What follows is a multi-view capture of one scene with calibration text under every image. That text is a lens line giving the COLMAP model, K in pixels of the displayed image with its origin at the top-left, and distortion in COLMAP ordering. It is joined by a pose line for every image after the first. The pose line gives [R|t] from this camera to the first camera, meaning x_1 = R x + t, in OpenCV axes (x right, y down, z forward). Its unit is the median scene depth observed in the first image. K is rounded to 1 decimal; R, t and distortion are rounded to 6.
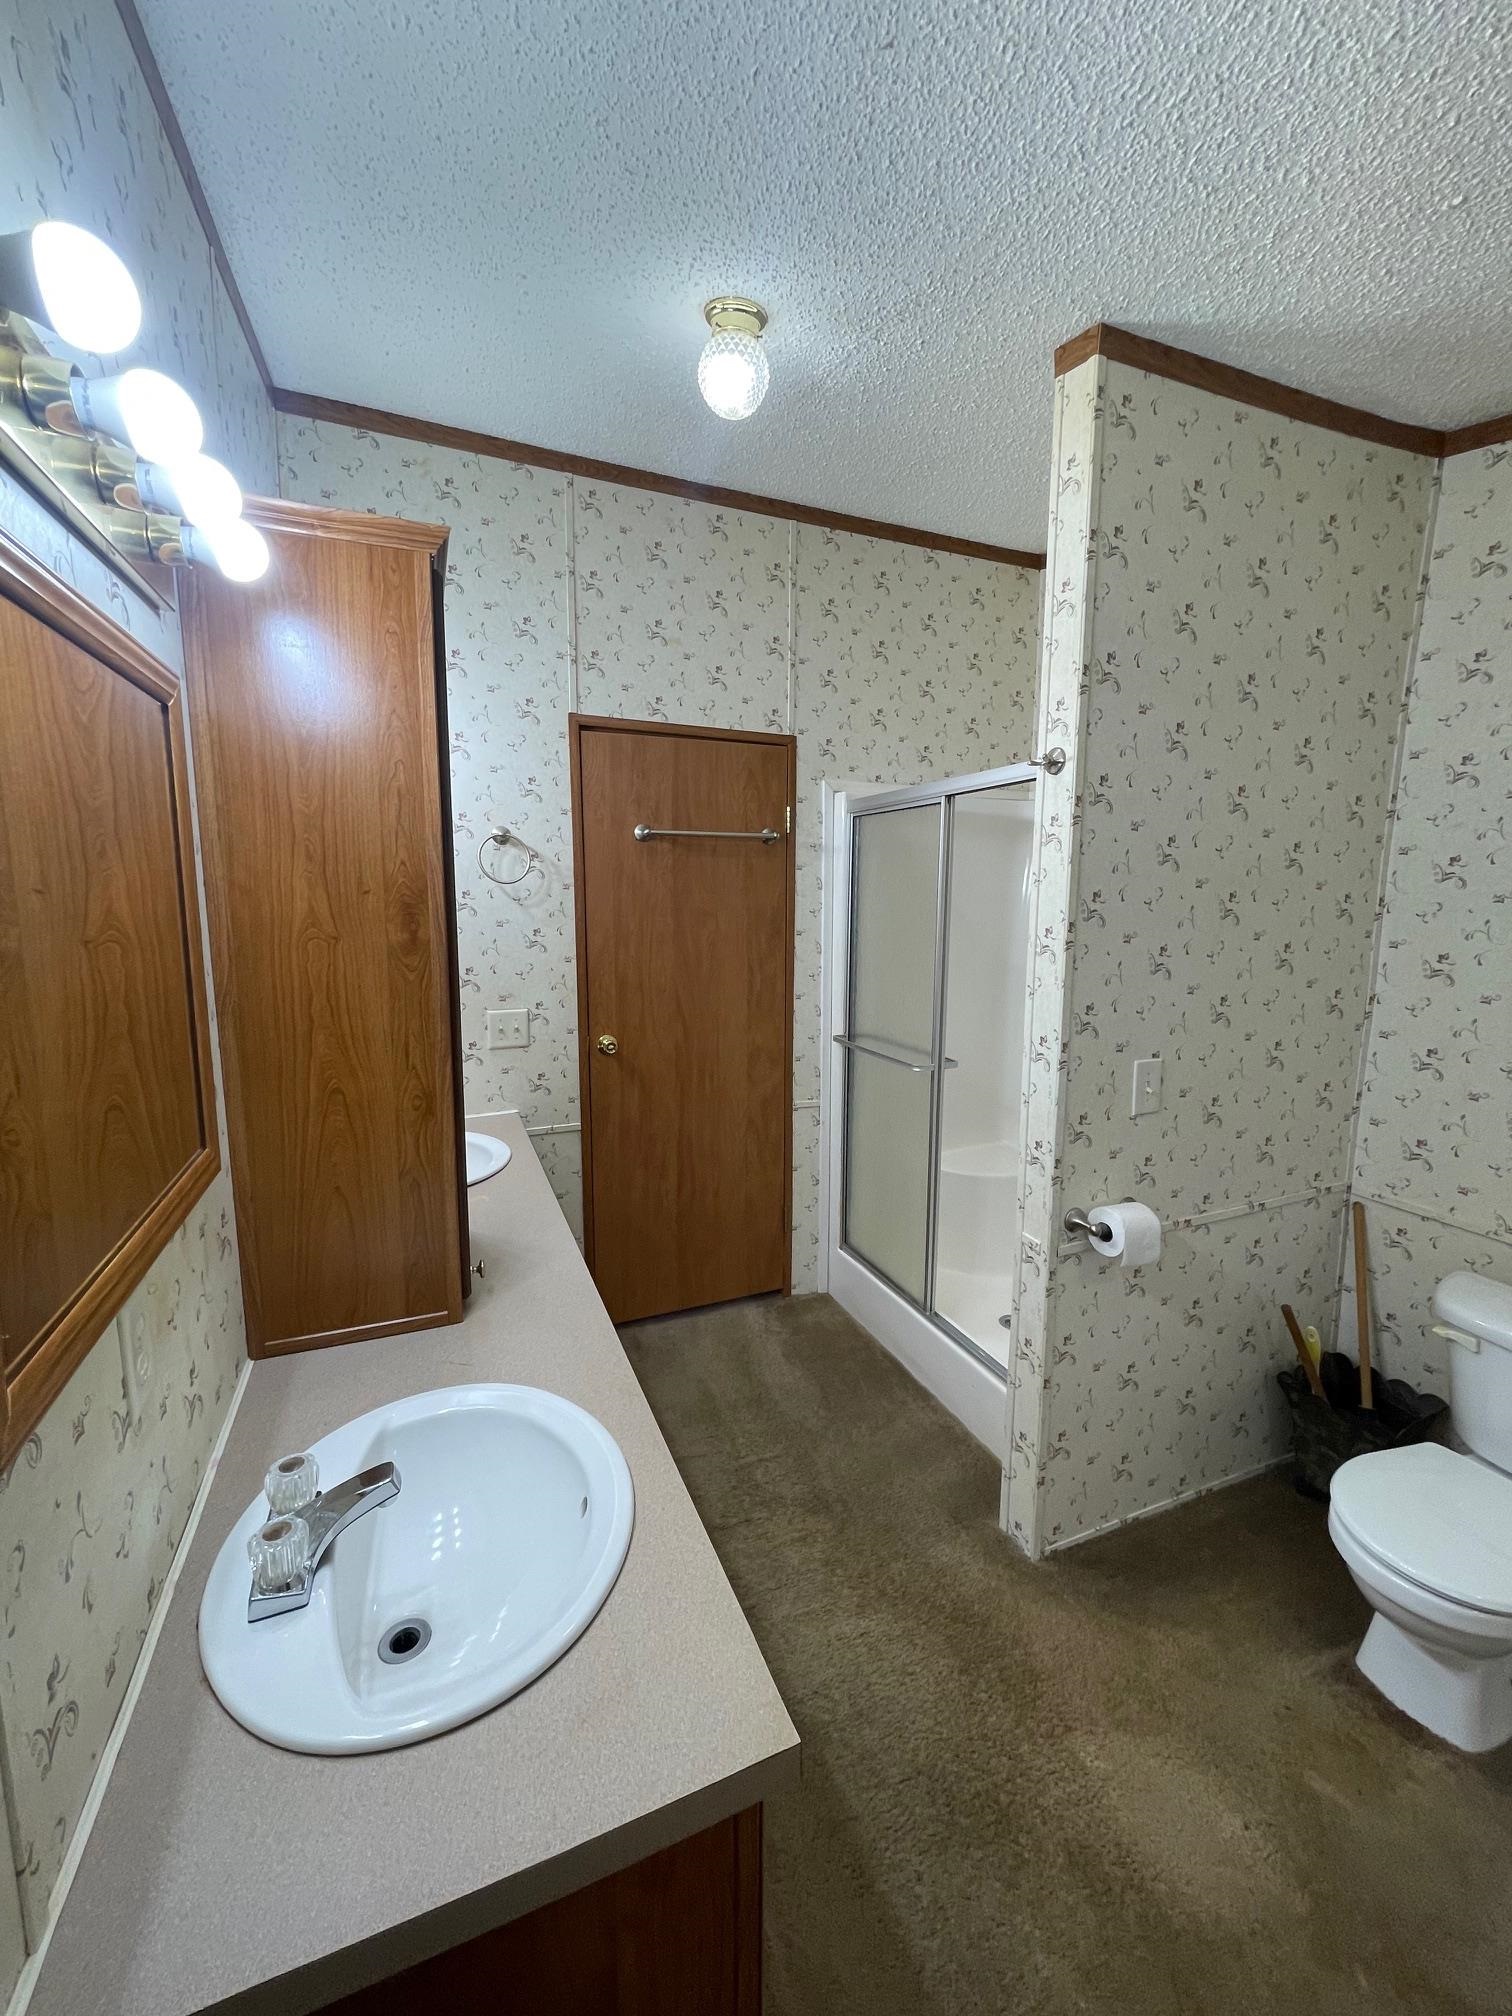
lens RADIAL K [[807.7, 0, 760.4], [0, 807.7, 1002.1], [0, 0, 1]] dist [-0.000571, -0.001184]
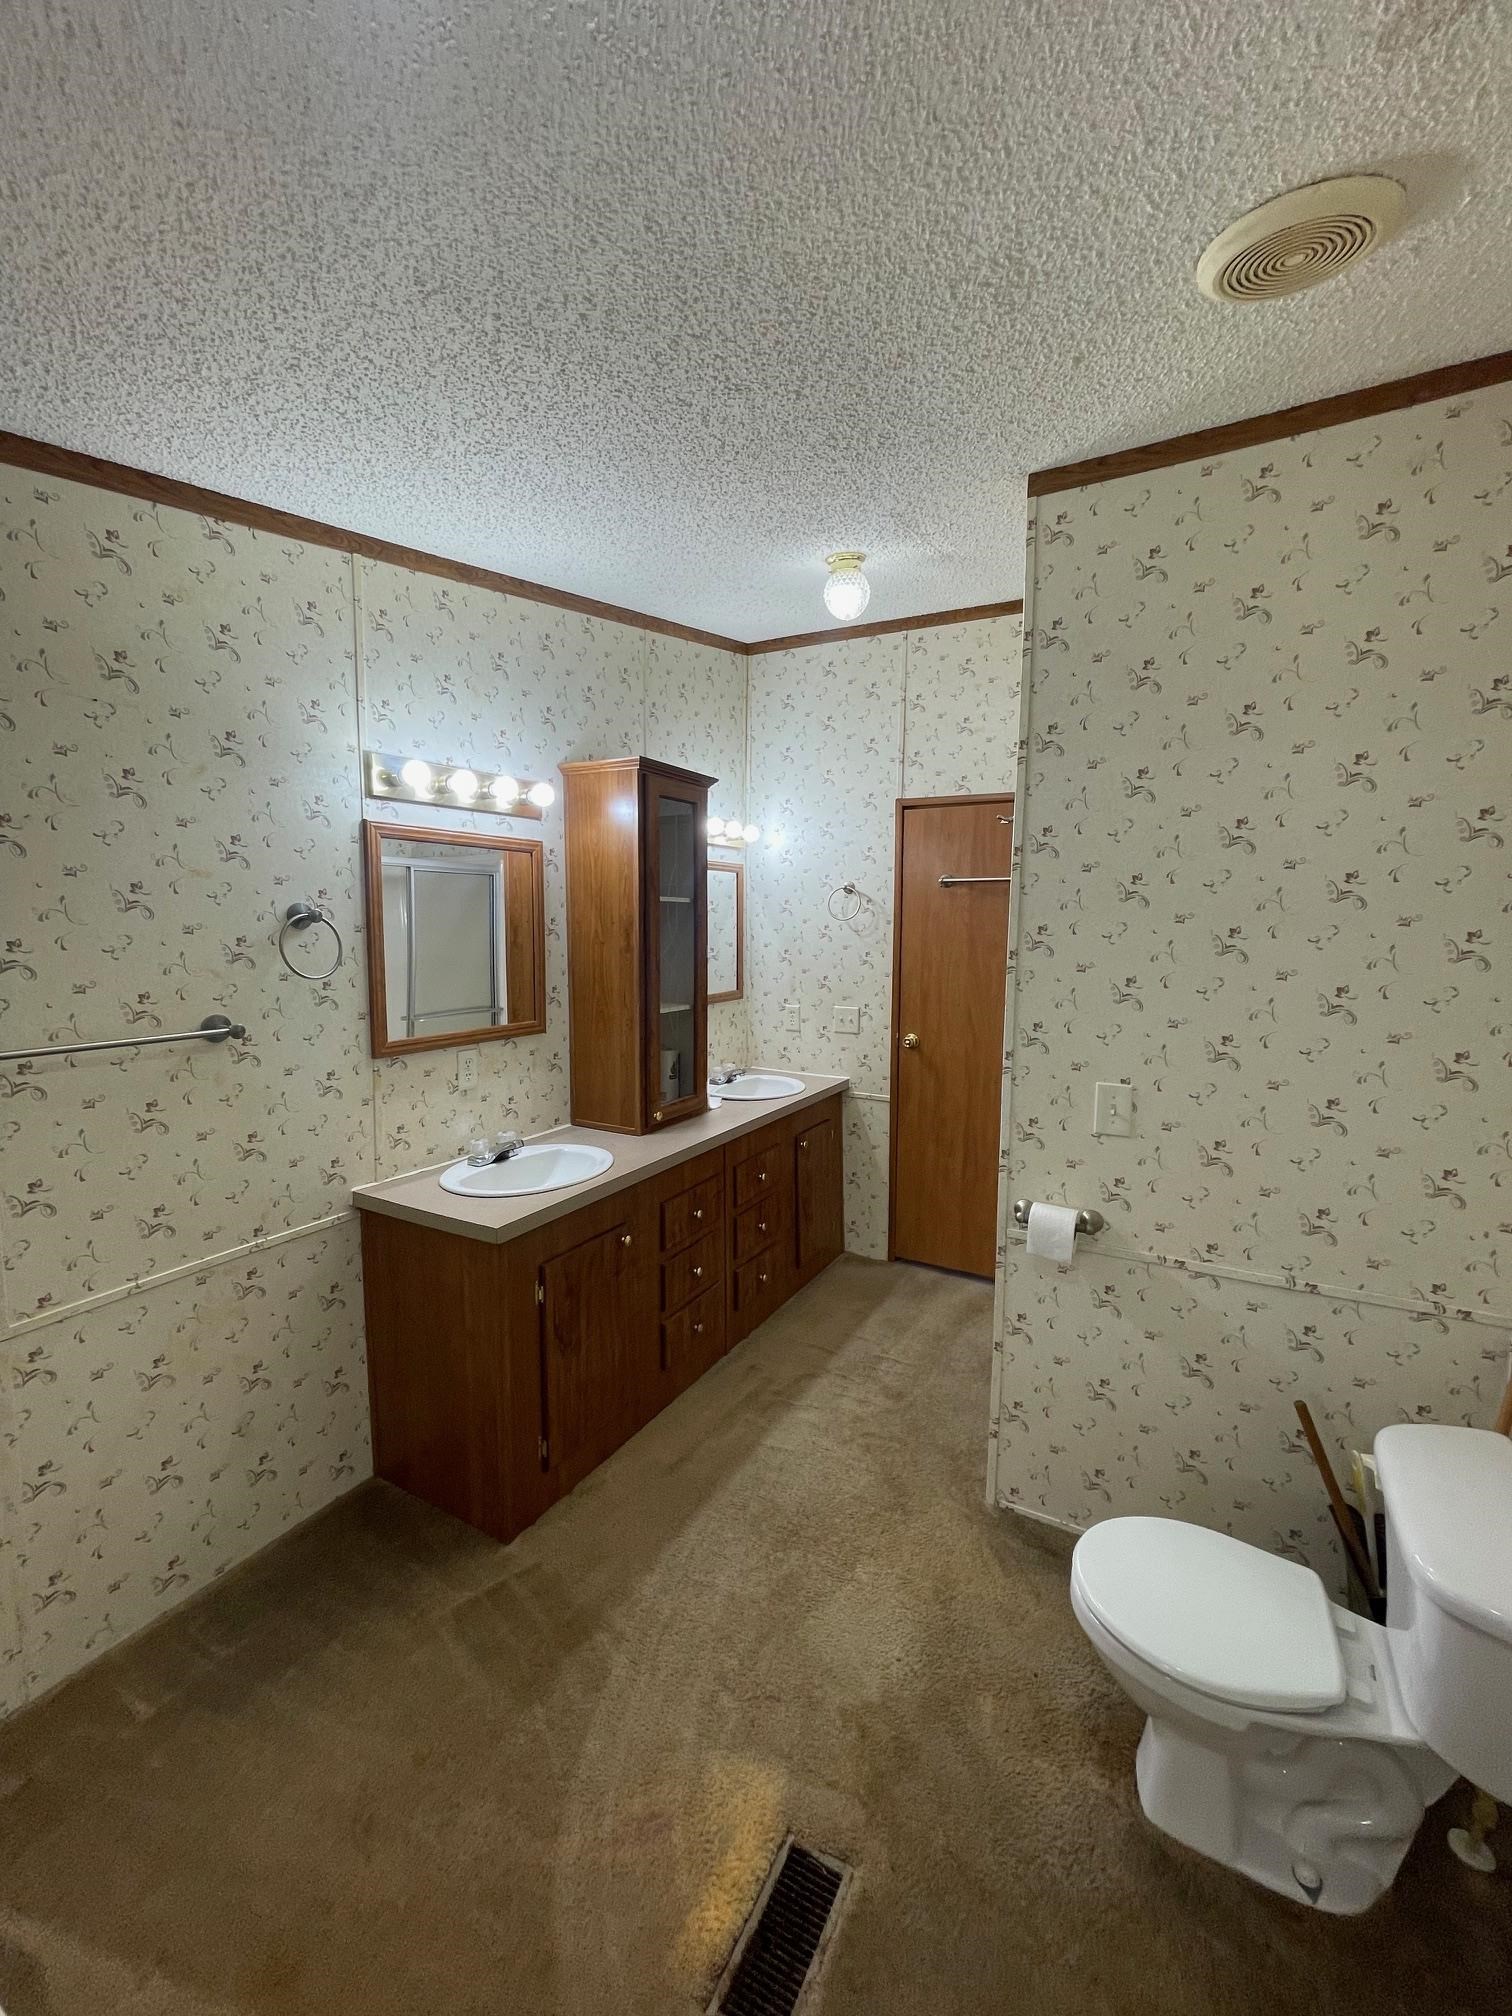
lens RADIAL K [[807.7, 0, 752.4], [0, 807.7, 1005.5], [0, 0, 1]] dist [-0.000571, -0.001184]
pose [[0.609960, 0.081796, -0.788200, 0.737637], [-0.115158, 0.993249, 0.013959, 0.006554], [0.784020, 0.082253, 0.615261, -0.025481]]
